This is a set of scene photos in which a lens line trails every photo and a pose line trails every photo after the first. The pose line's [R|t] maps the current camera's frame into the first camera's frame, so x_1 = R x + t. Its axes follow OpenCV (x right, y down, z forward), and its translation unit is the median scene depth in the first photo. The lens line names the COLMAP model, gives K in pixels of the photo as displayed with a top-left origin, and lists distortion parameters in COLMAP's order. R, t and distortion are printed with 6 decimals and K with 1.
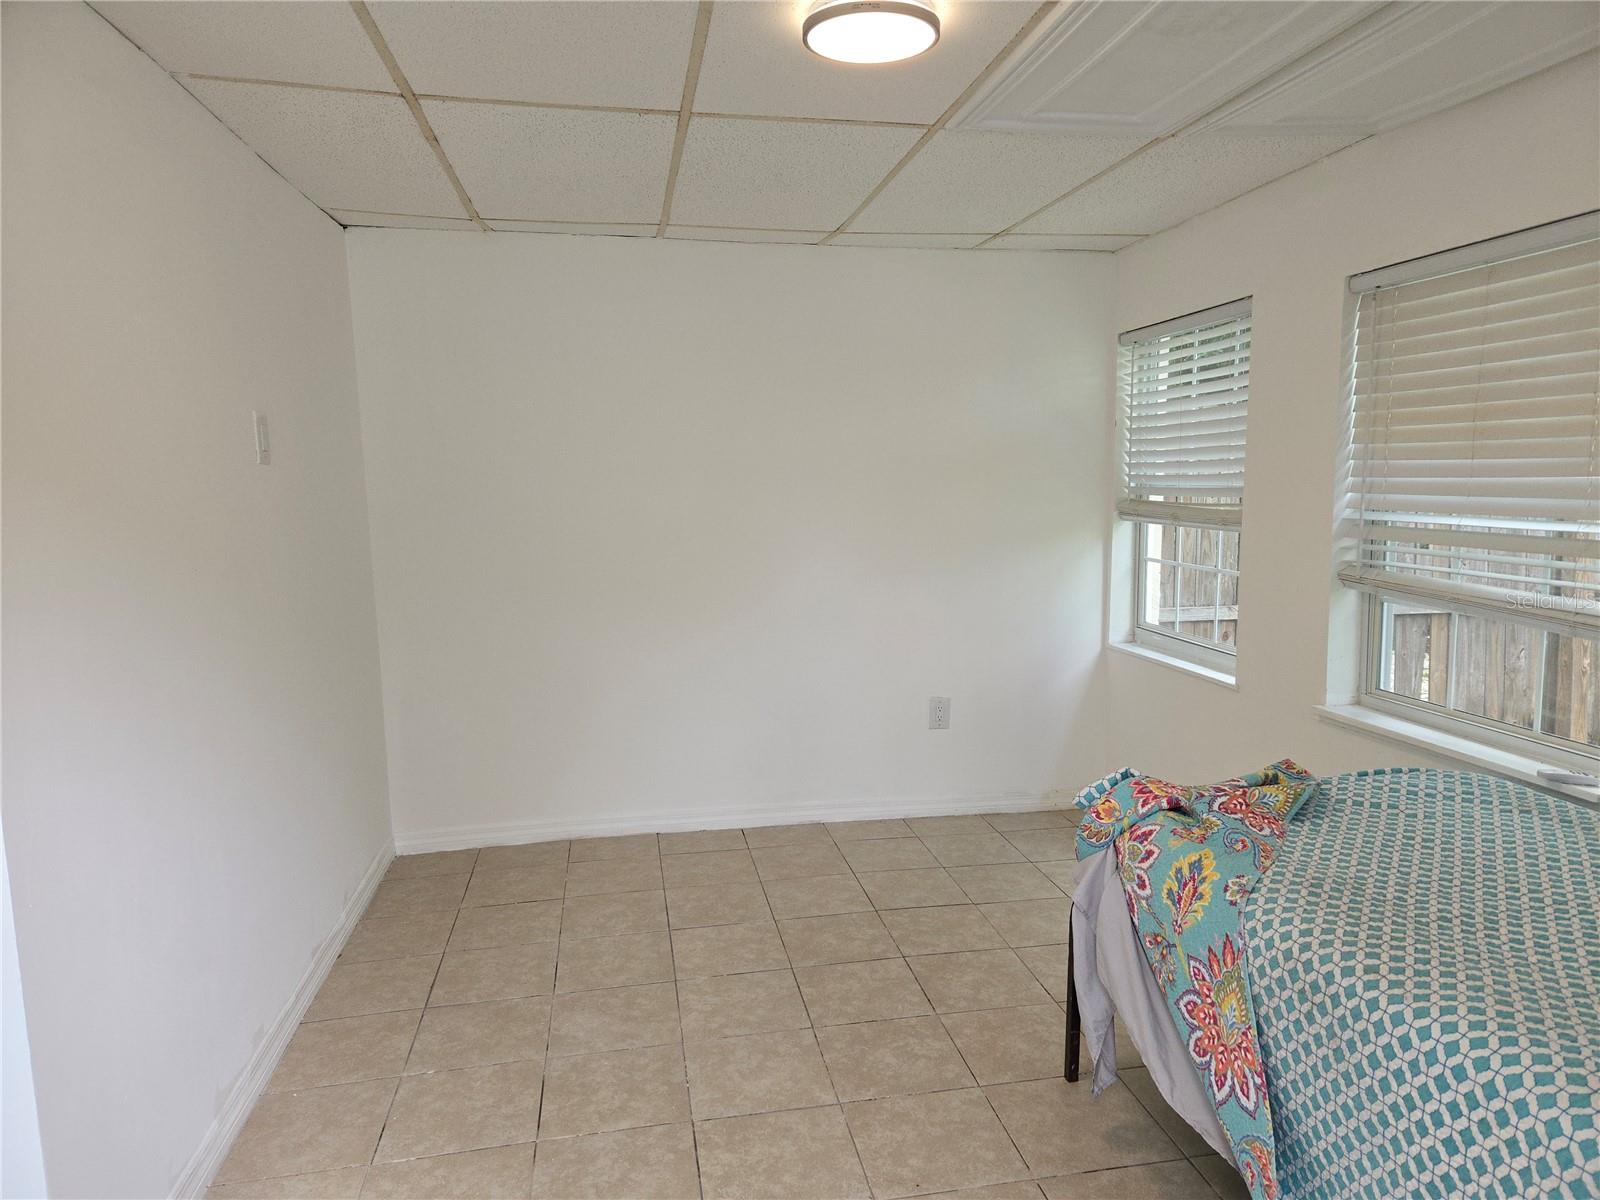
lens RADIAL K [[1066.1, 0, 820.7], [0, 1066.1, 607.9], [0, 0, 1]] dist [0.066689, -0.053283]
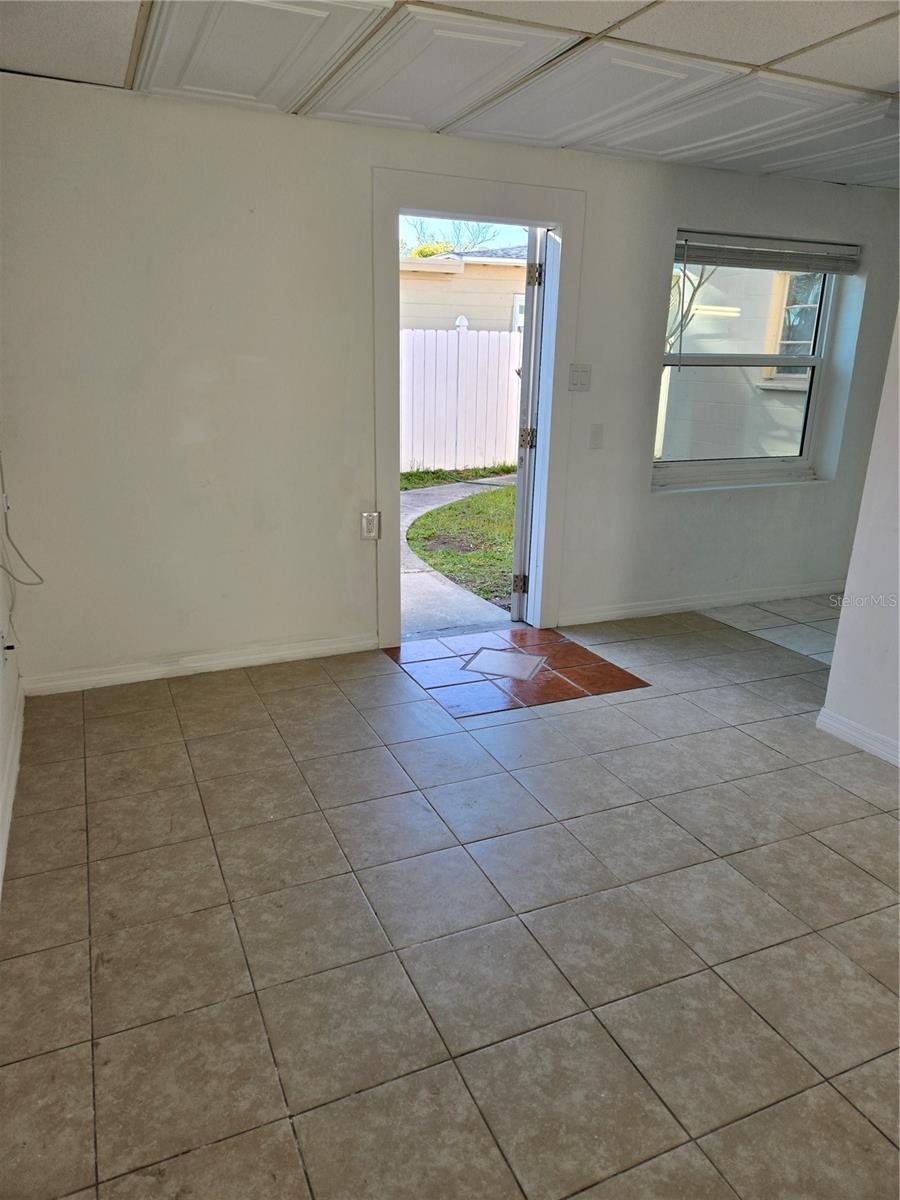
lens RADIAL K [[799.6, 0, 439.8], [0, 799.6, 601.7], [0, 0, 1]] dist [0.066689, -0.053283]
pose [[-0.975981, 0.061842, -0.208896, 0.337925], [-0.029589, 0.912350, 0.408340, -0.166383], [0.215839, 0.404713, -0.888606, 1.423075]]
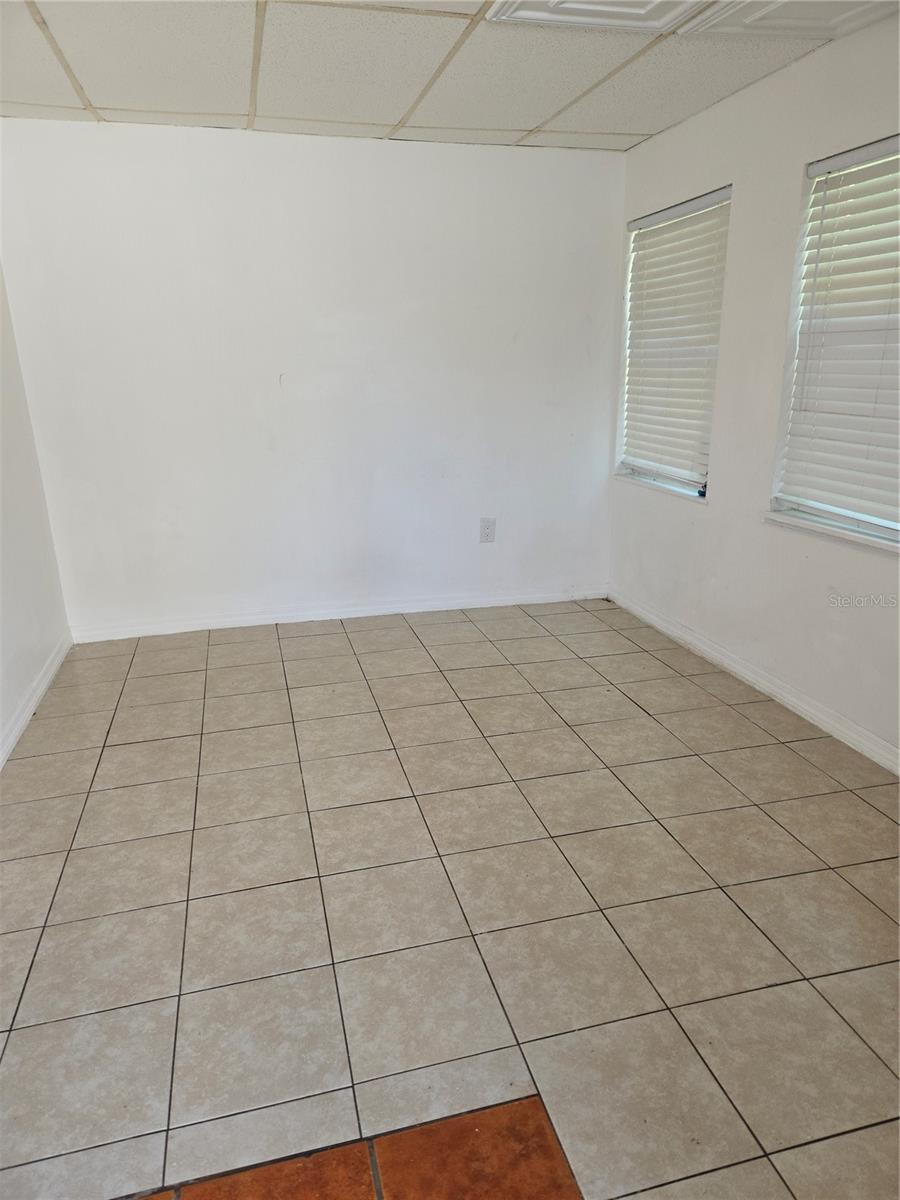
lens RADIAL K [[799.6, 0, 459.1], [0, 799.6, 609.0], [0, 0, 1]] dist [0.066689, -0.053283]
pose [[0.997301, -0.023985, 0.069388, 0.007712], [0.011699, 0.984971, 0.172324, 0.036162], [-0.072478, -0.171047, 0.982593, 0.012613]]
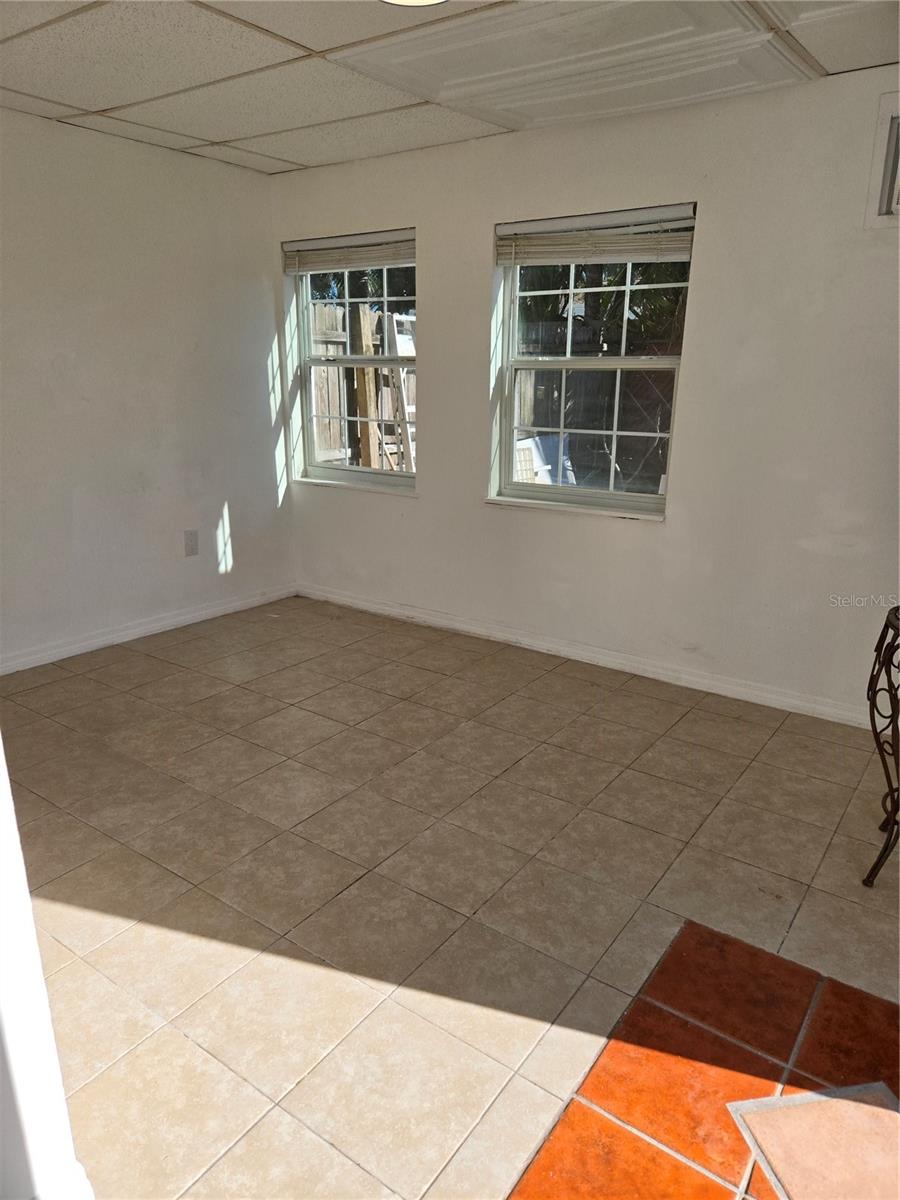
lens RADIAL K [[799.6, 0, 433.0], [0, 799.6, 619.2], [0, 0, 1]] dist [0.066689, -0.053283]
pose [[0.733132, -0.189994, 0.653008, -0.510923], [0.069382, 0.976069, 0.206094, 0.012669], [-0.676538, -0.105787, 0.728770, 0.133659]]
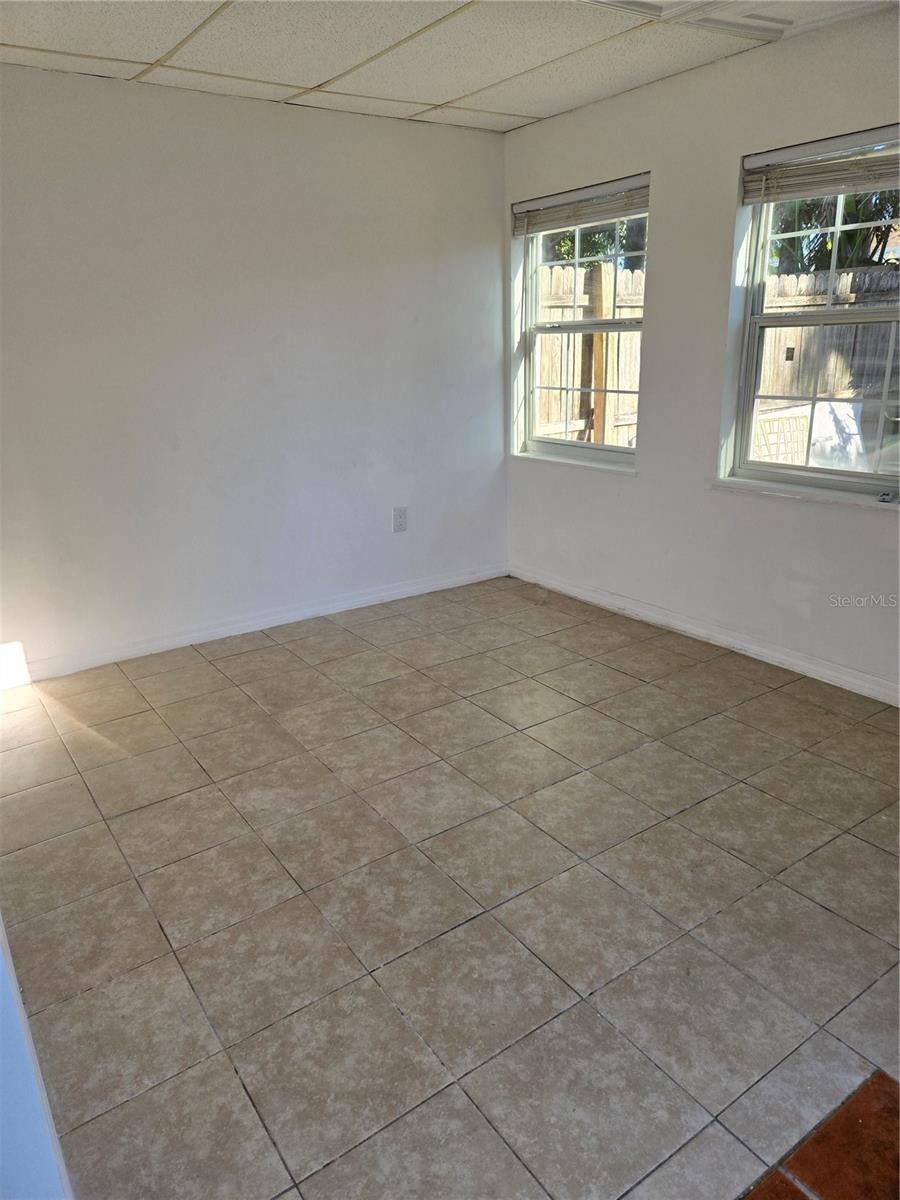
lens RADIAL K [[799.6, 0, 437.7], [0, 799.6, 595.3], [0, 0, 1]] dist [0.066689, -0.053283]
pose [[0.916236, -0.140656, 0.375137, -0.345252], [0.070682, 0.978409, 0.194217, 0.007166], [-0.394355, -0.151434, 0.906395, 0.152112]]
